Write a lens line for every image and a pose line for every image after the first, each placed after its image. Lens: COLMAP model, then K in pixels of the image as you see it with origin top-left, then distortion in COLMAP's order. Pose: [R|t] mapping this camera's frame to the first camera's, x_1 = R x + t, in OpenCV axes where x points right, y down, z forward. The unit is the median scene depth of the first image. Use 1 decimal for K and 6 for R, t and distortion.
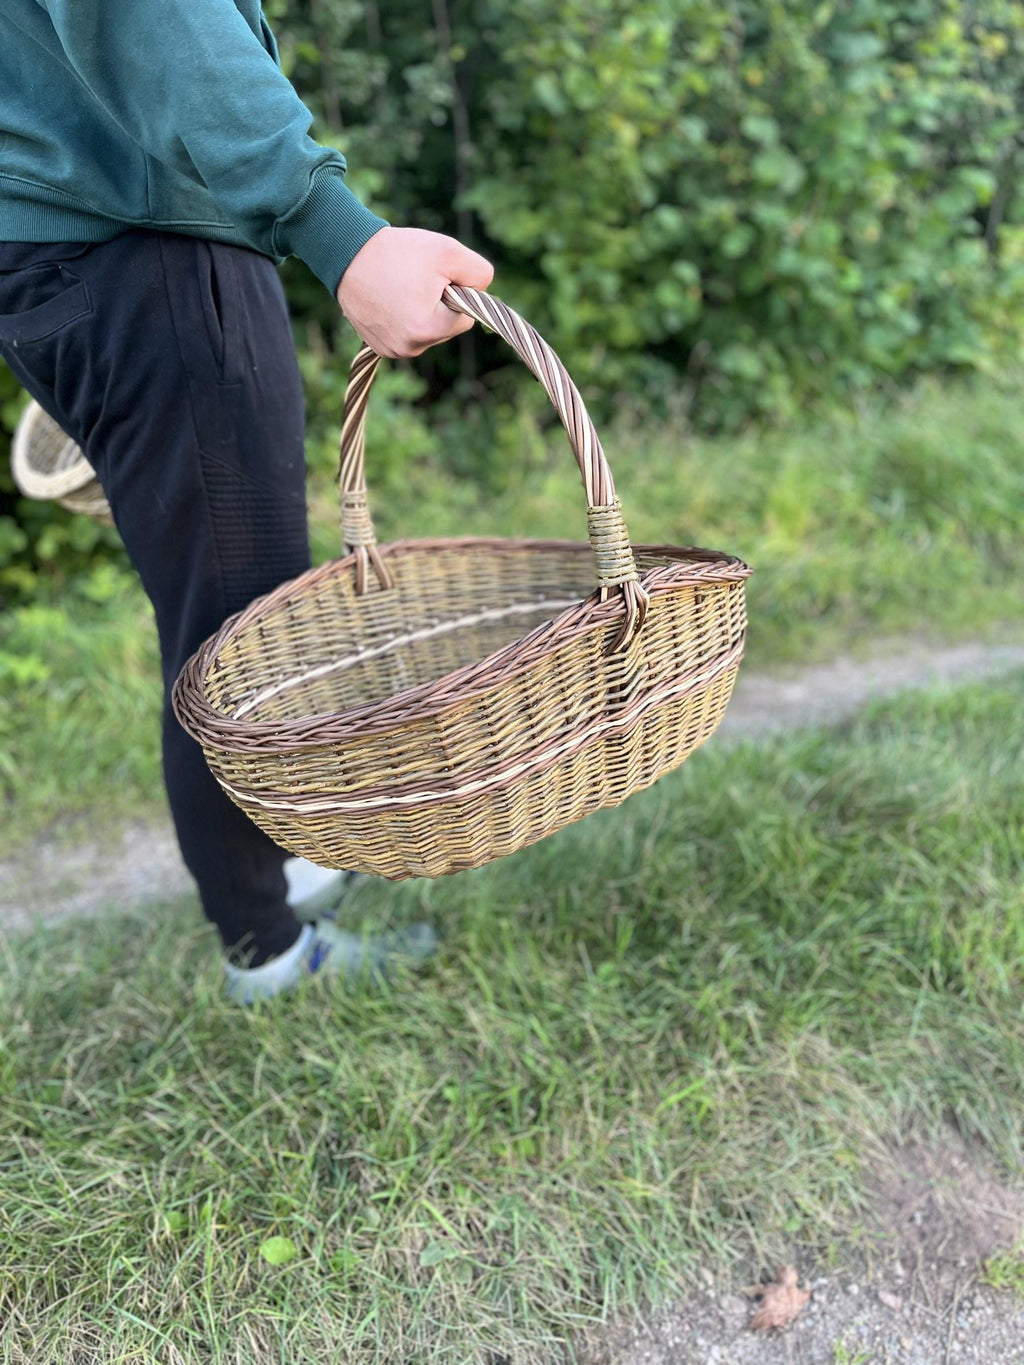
lens RADIAL K [[1012.5, 0, 517.7], [0, 1012.5, 656.2], [0, 0, 1]] dist [0.058282, -0.084569]
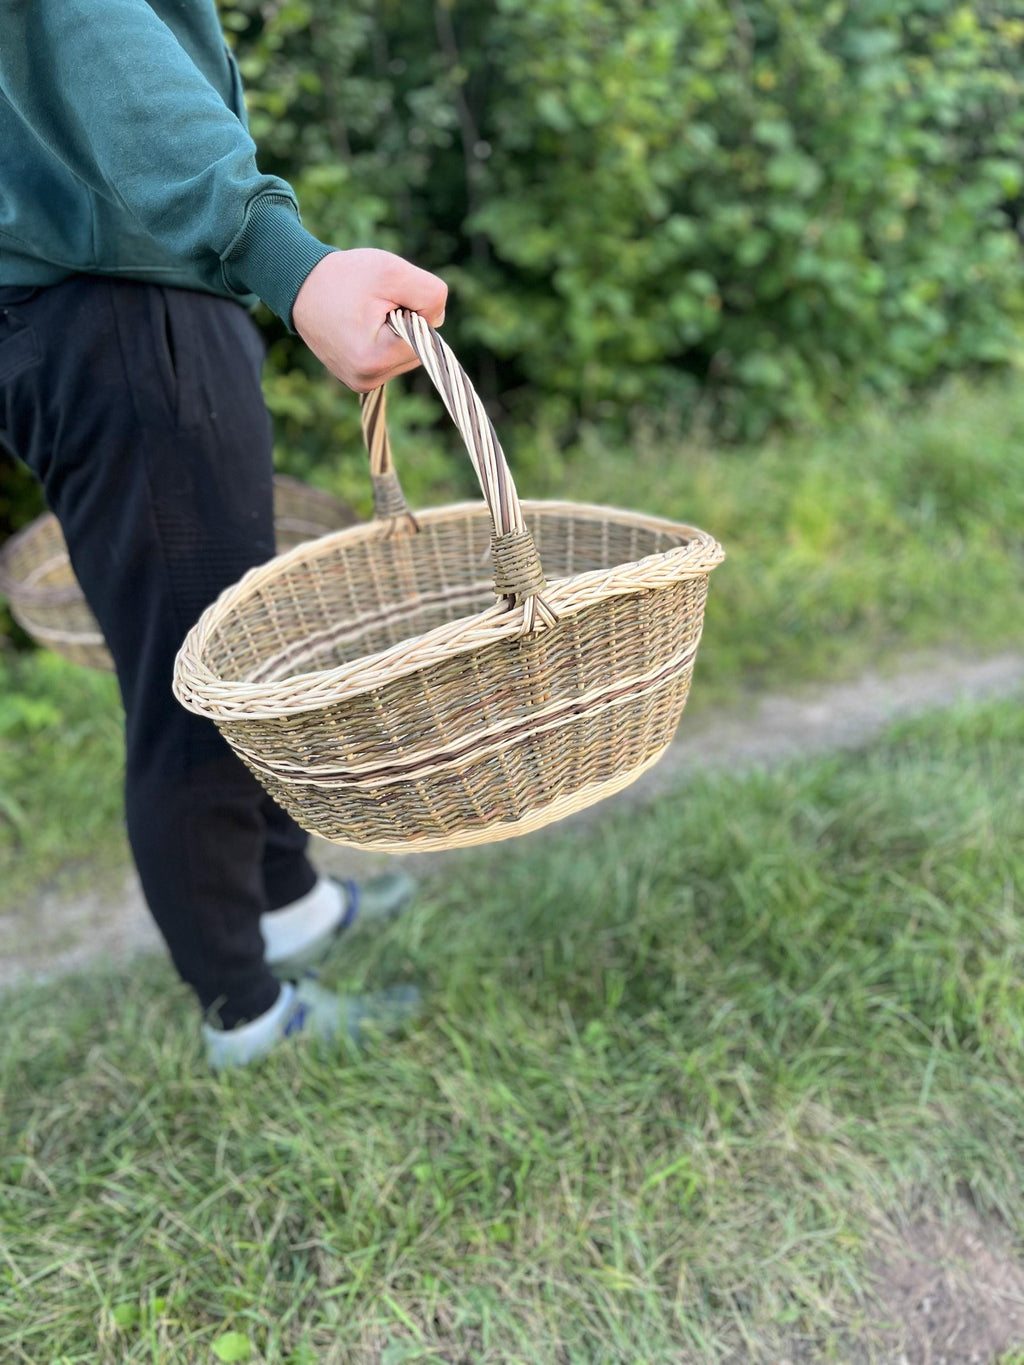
lens RADIAL K [[1012.5, 0, 517.7], [0, 1012.5, 656.2], [0, 0, 1]] dist [0.058282, -0.084569]
pose [[0.998204, -0.034694, -0.048837, 0.068893], [0.033986, 0.999306, -0.015253, -0.022531], [0.049332, 0.013566, 0.998690, 0.048686]]
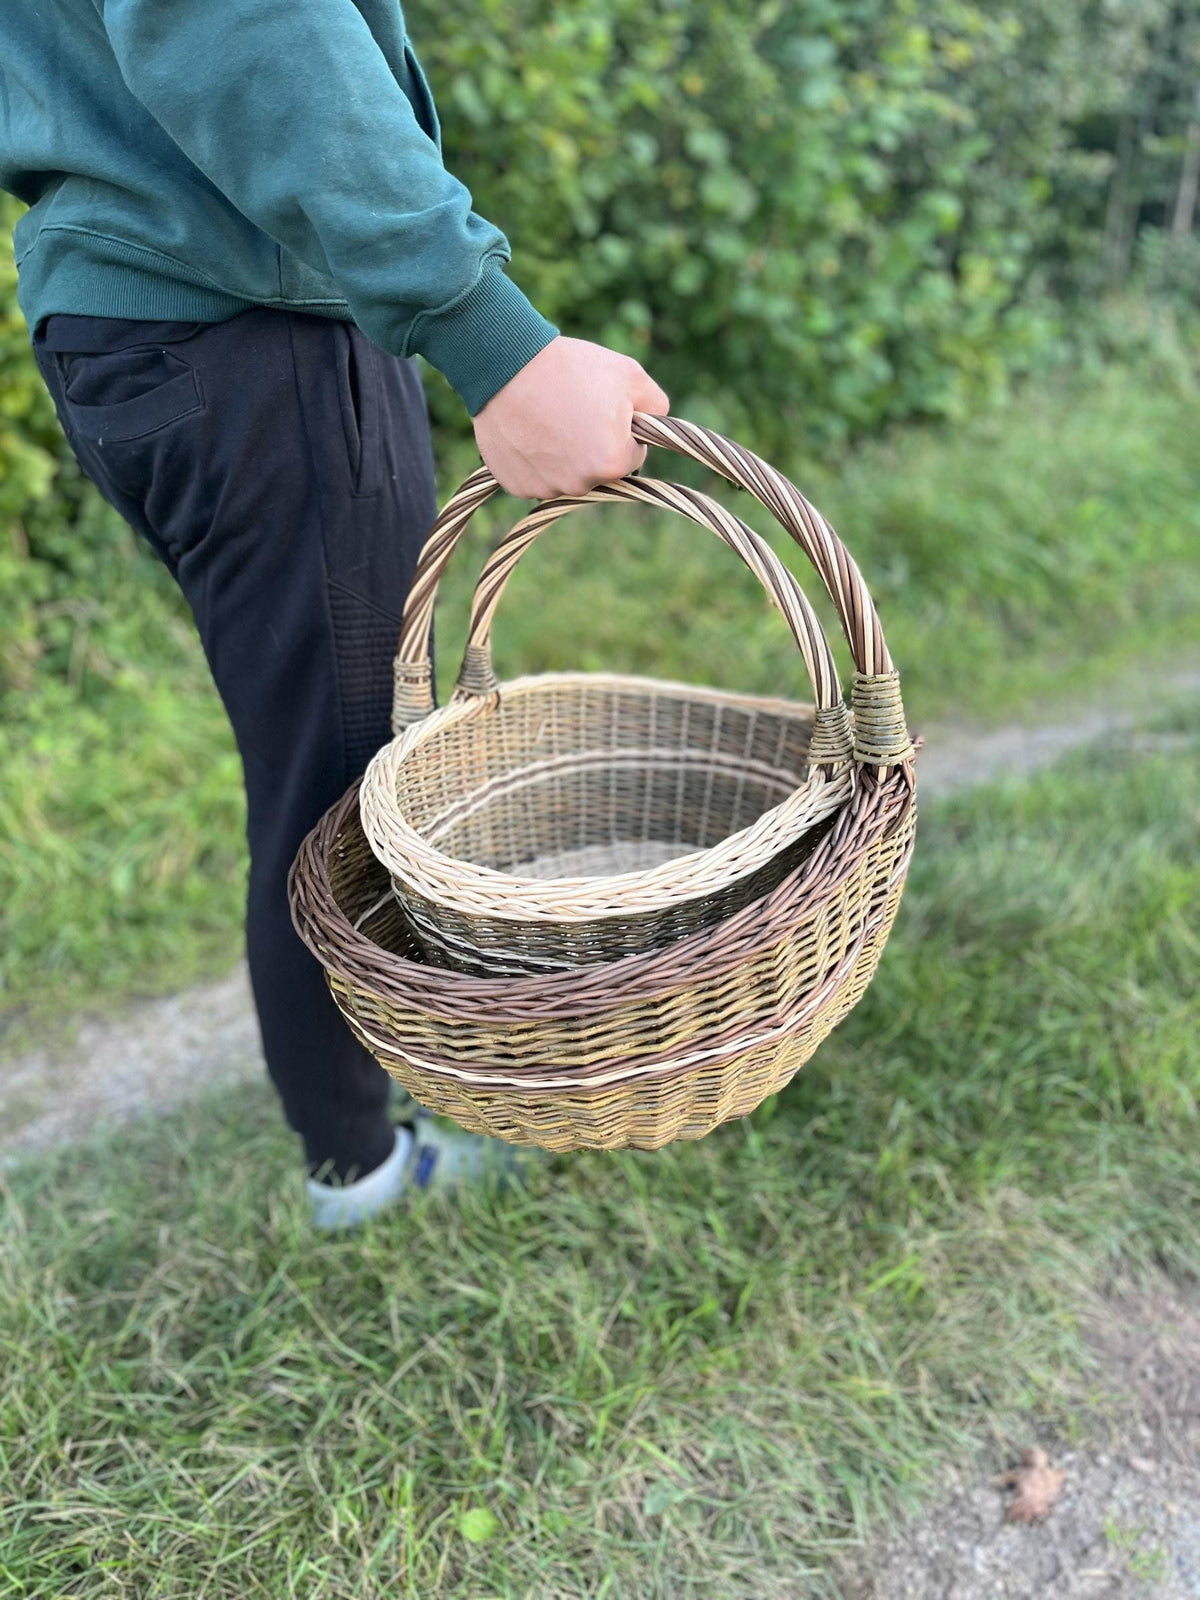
lens RADIAL K [[1187.2, 0, 588.2], [0, 1187.2, 778.8], [0, 0, 1]] dist [0.010755, -0.008115]
pose [[0.984604, -0.070751, 0.159843, -0.186515], [0.067055, 0.997345, 0.028410, -0.040236], [-0.161428, -0.017254, 0.986734, 0.018149]]
